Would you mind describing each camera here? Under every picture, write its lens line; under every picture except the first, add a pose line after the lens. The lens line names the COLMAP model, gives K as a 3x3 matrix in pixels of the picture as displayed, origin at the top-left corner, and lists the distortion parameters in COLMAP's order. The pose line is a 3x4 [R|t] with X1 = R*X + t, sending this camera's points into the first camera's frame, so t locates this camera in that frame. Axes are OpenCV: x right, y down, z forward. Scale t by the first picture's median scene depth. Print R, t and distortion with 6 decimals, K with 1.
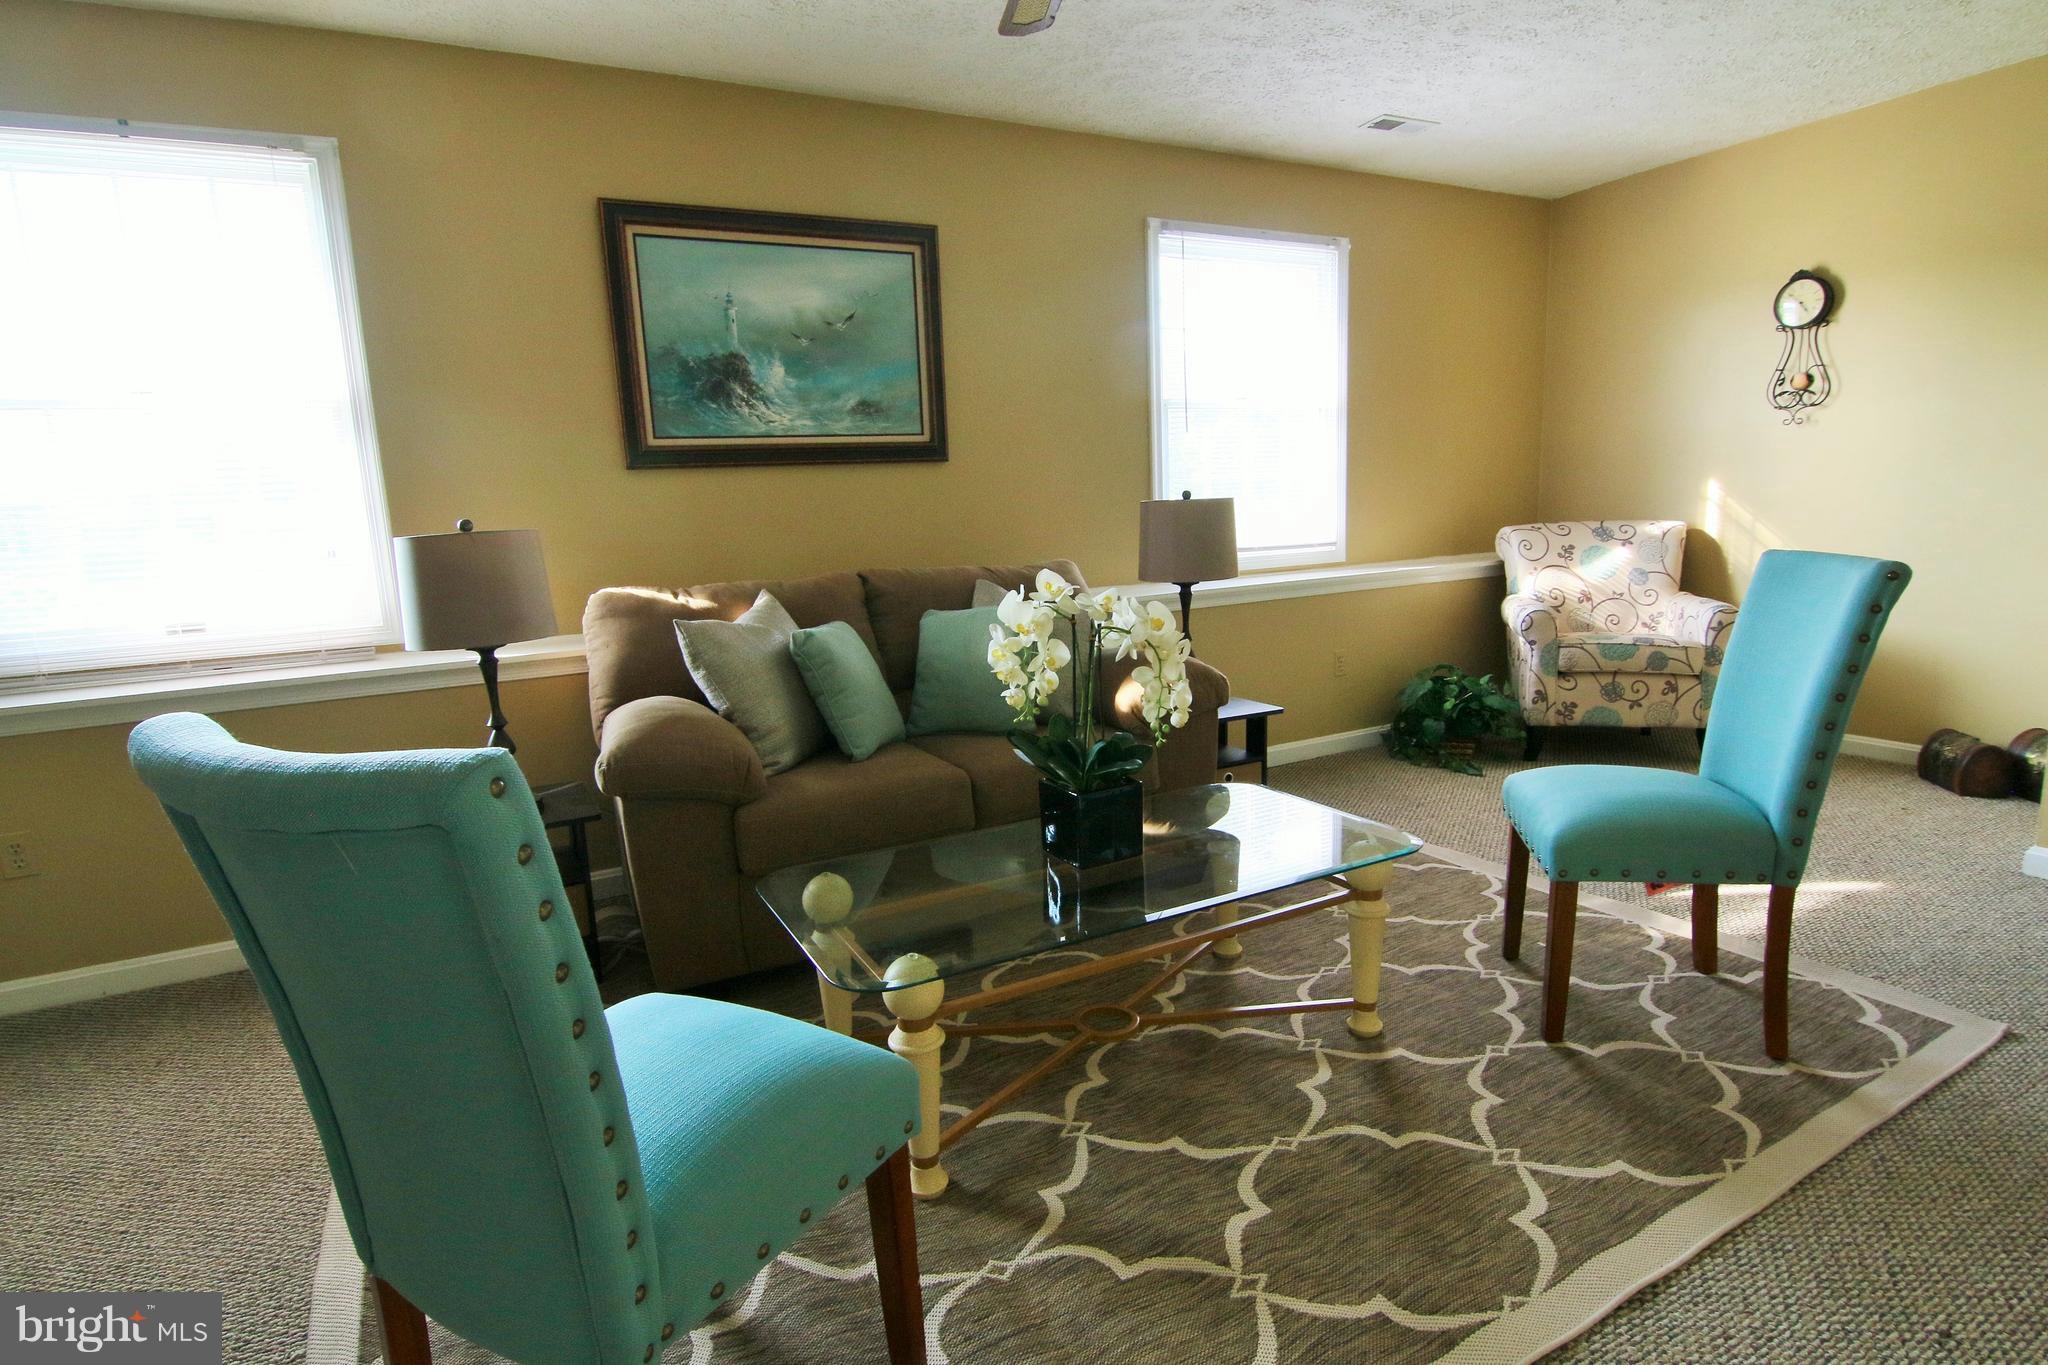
lens RADIAL K [[1029.5, 0, 1020.4], [0, 1029.5, 684.6], [0, 0, 1]] dist [-0.021956, -0.000033]
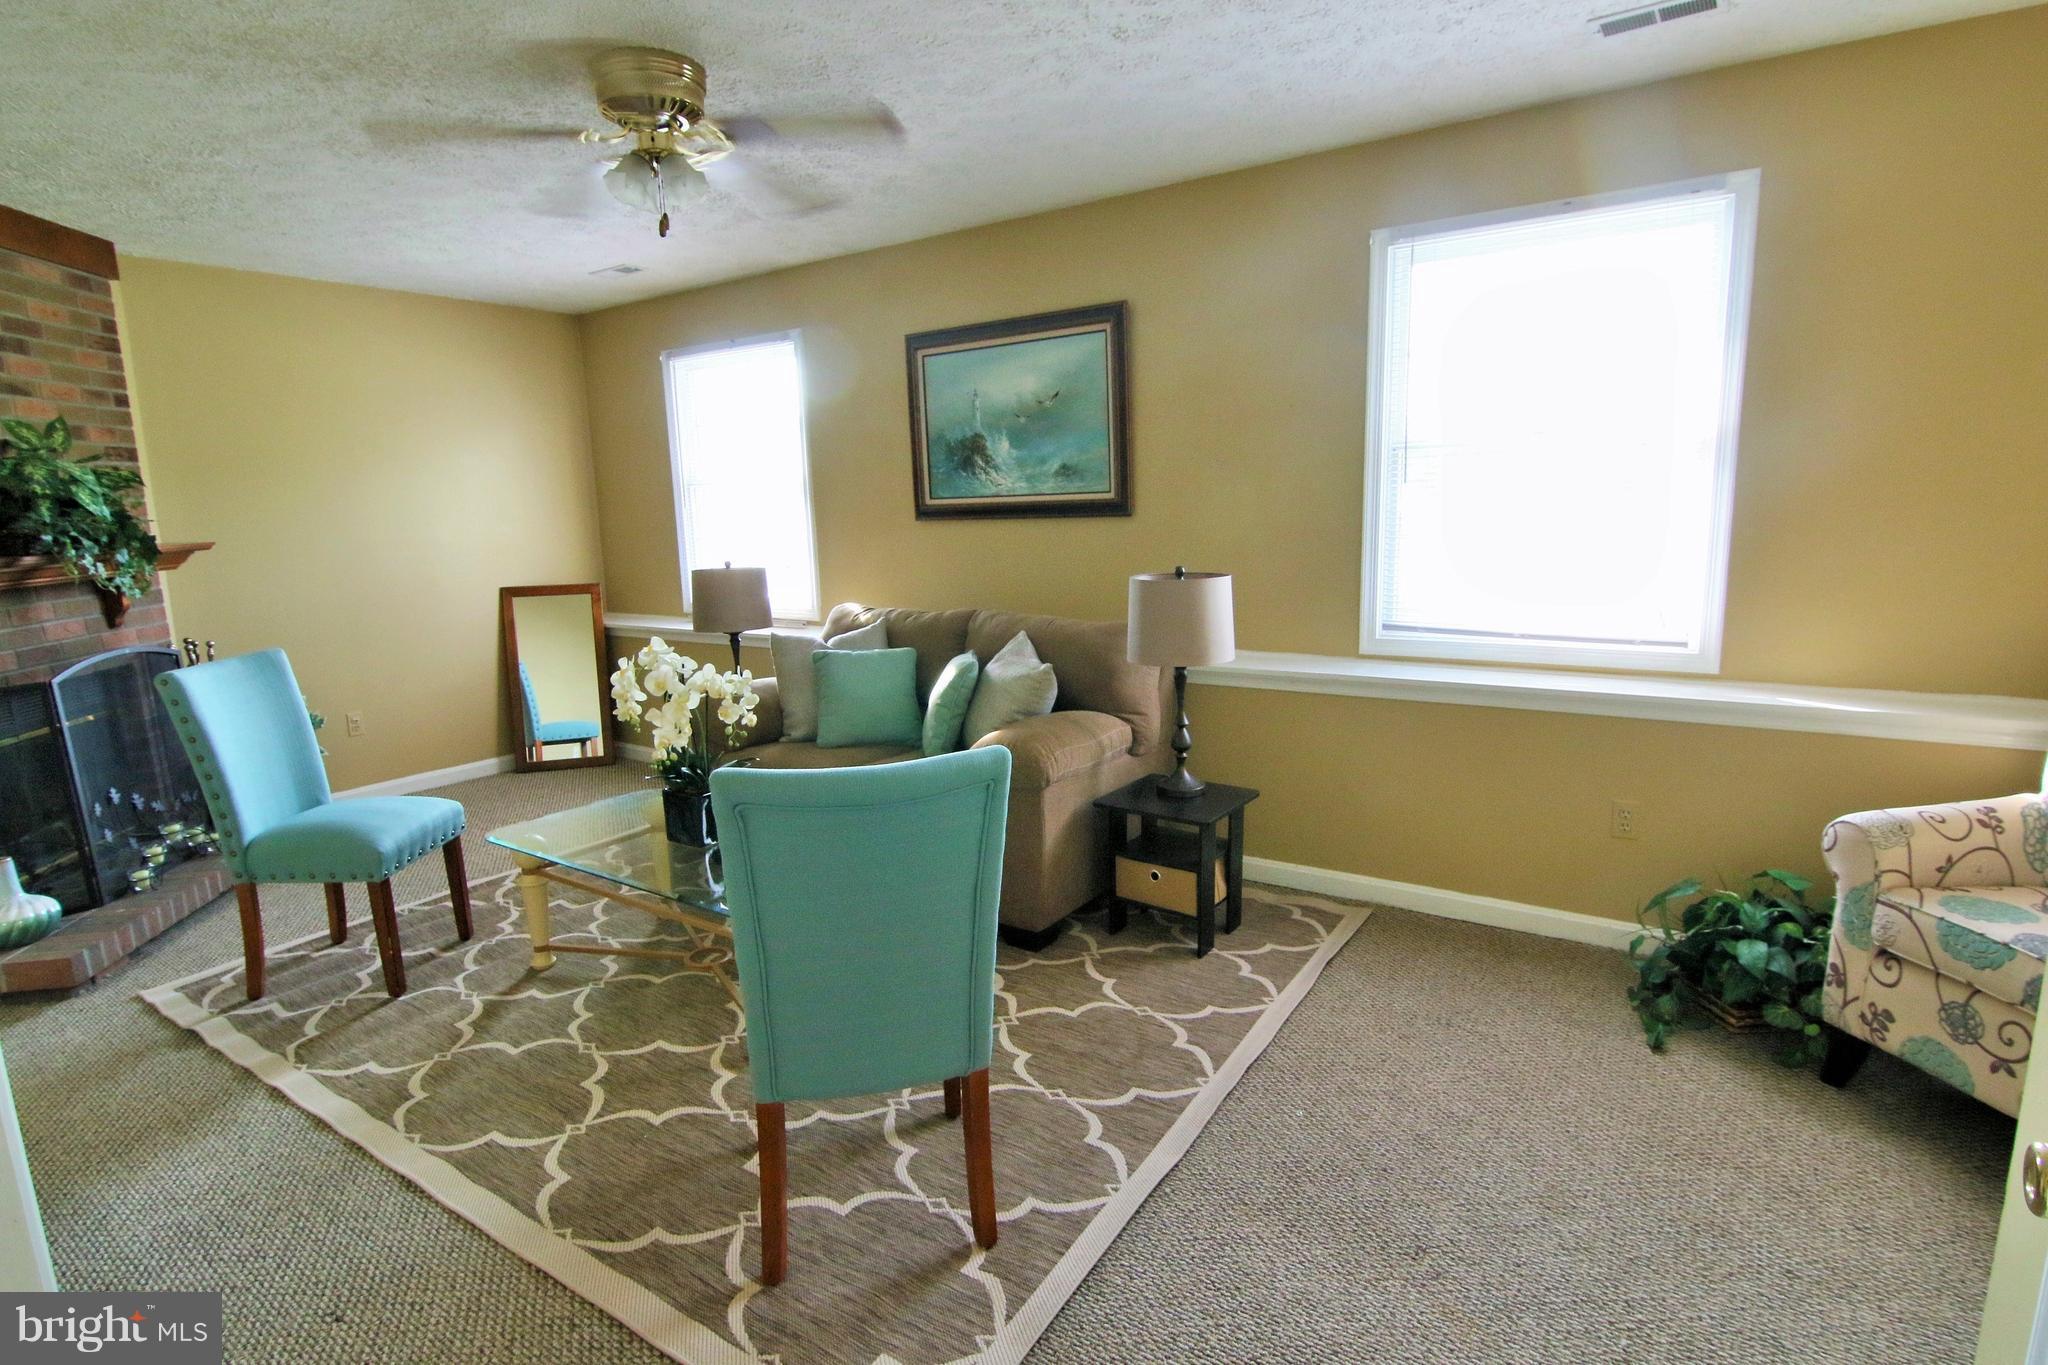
lens RADIAL K [[1029.5, 0, 1017.2], [0, 1029.5, 682.8], [0, 0, 1]] dist [-0.021956, -0.000033]
pose [[0.465715, 0.180293, -0.866374, 0.903620], [-0.145963, 0.981267, 0.125740, -0.177562], [0.872814, 0.067900, 0.483307, 0.418194]]
